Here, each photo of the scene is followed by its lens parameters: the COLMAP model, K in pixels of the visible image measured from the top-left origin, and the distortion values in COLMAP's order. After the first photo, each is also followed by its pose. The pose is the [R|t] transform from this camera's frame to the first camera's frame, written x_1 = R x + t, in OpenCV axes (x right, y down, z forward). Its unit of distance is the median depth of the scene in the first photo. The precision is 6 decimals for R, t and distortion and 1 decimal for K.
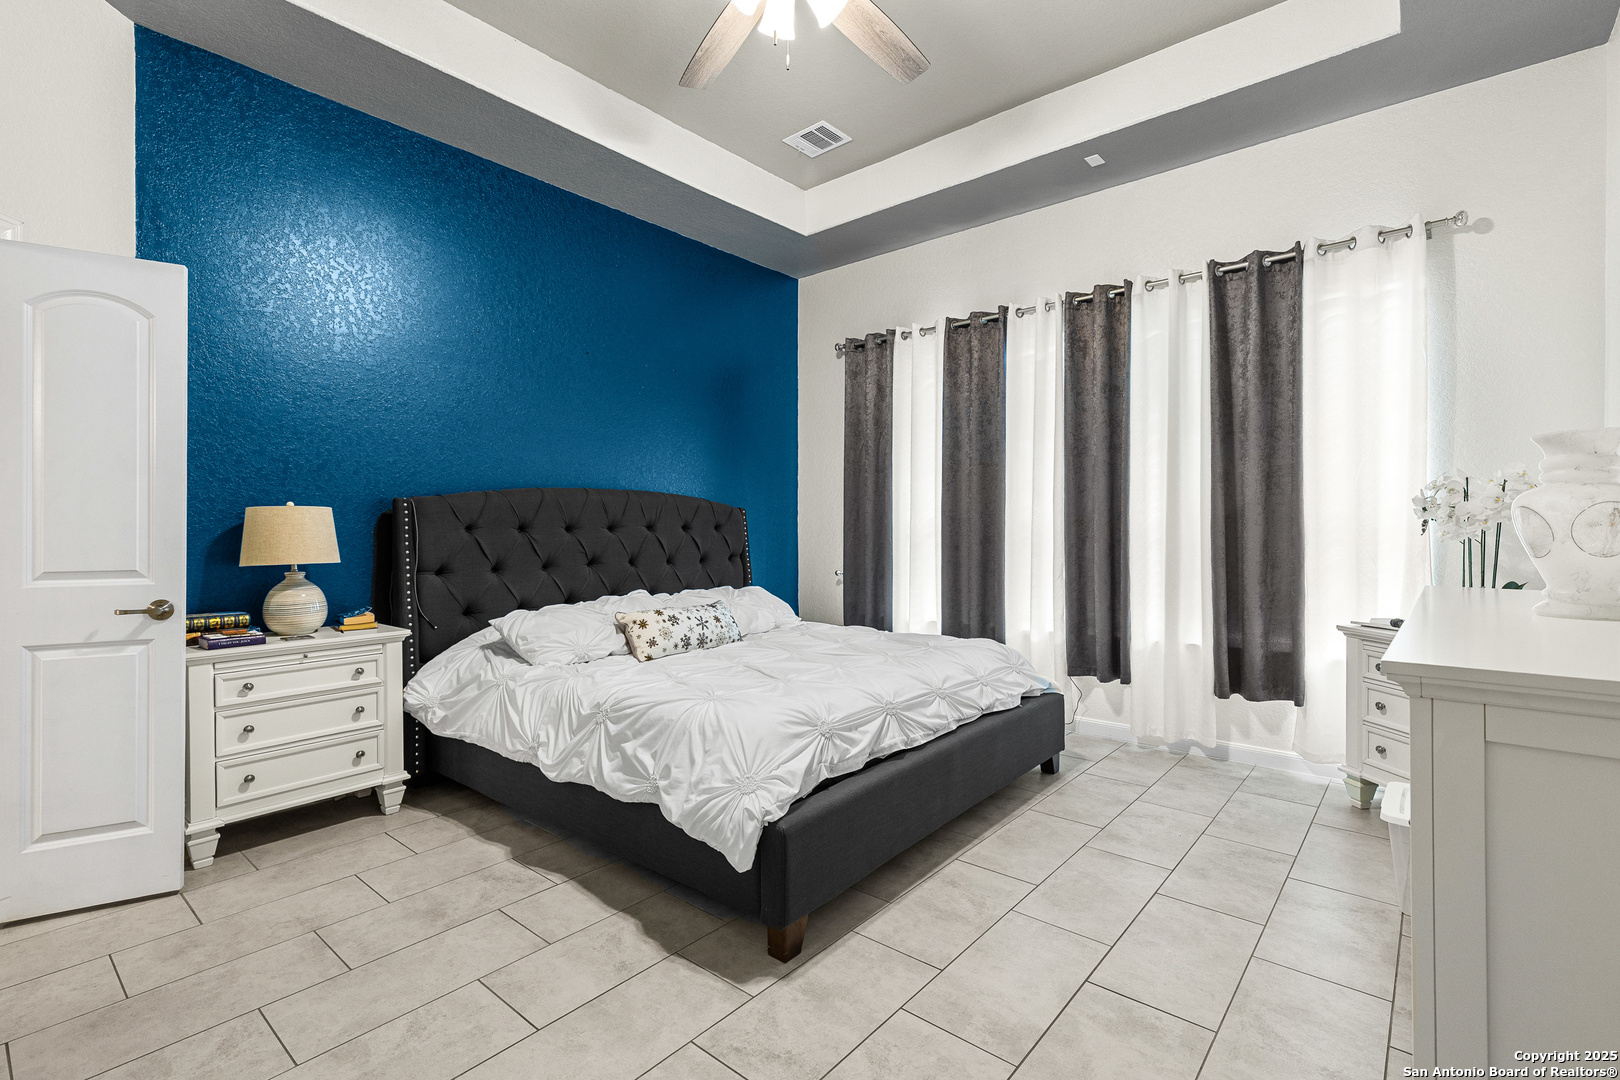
lens RADIAL K [[734.6, 0, 800.7], [0, 734.6, 528.7], [0, 0, 1]] dist [0.008986, -0.001423]
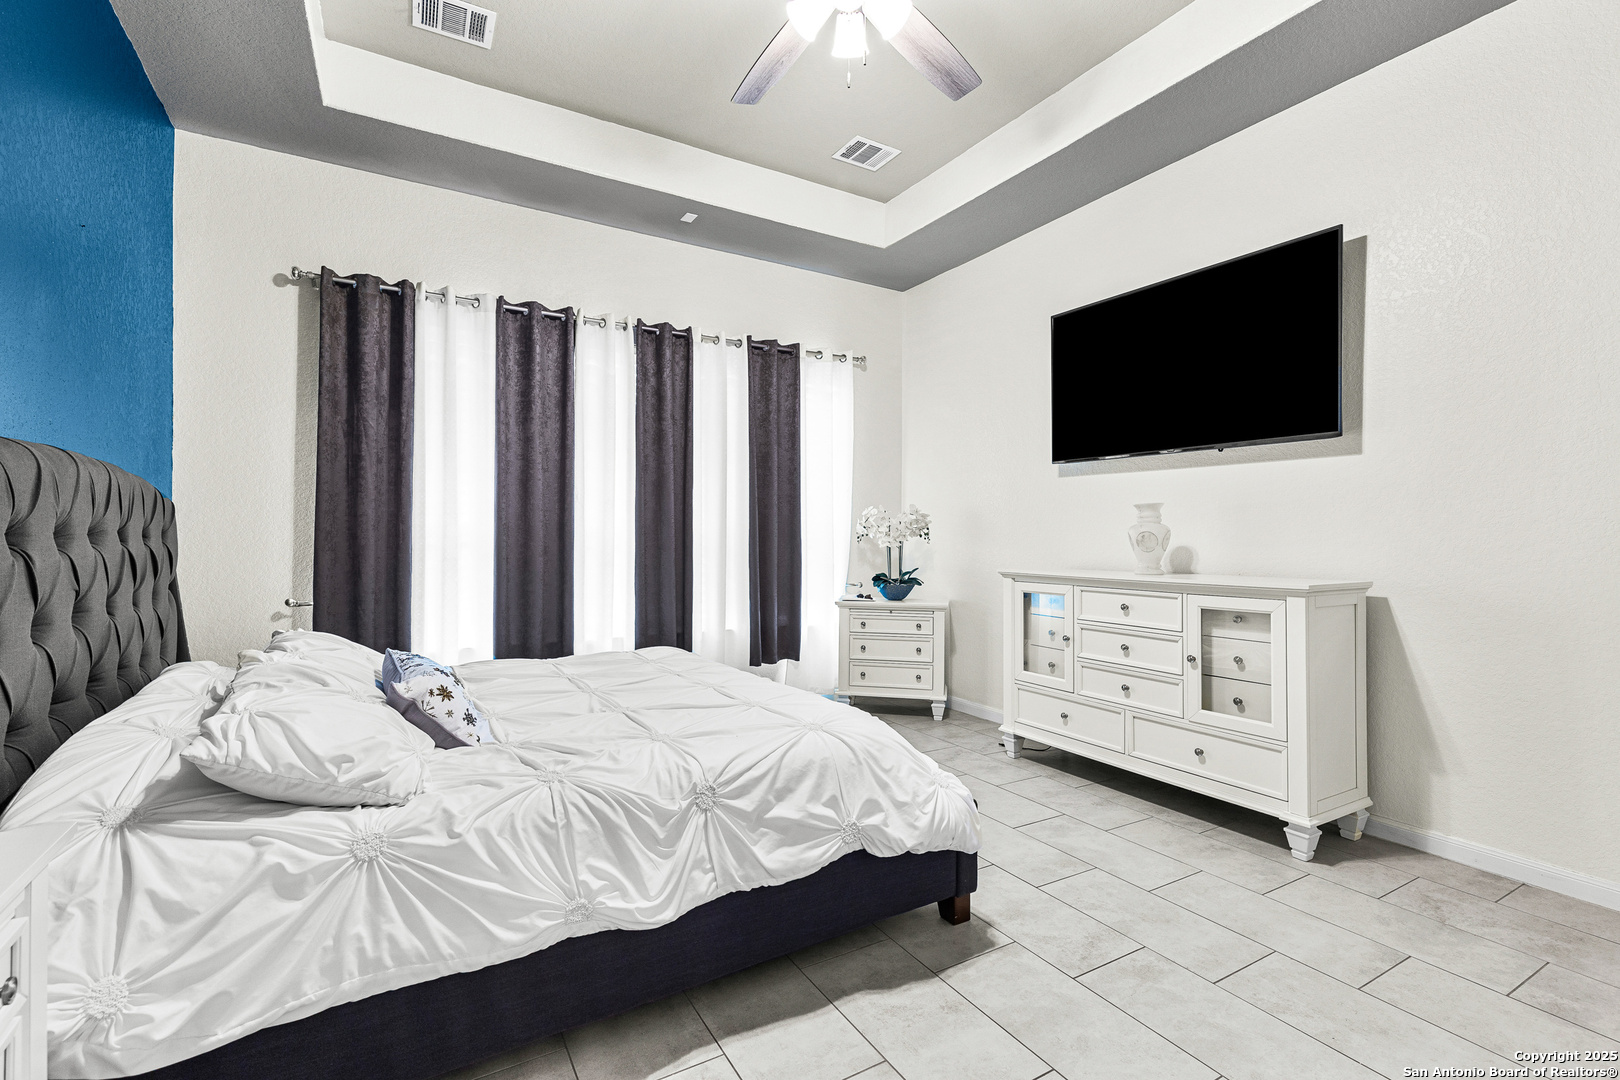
lens RADIAL K [[734.6, 0, 802.9], [0, 734.6, 538.7], [0, 0, 1]] dist [0.008986, -0.001423]
pose [[0.332477, -0.000045, 0.943111, -0.919673], [0.000942, 1.000000, -0.000284, 0.000896], [-0.943111, 0.000983, 0.332477, 0.673416]]
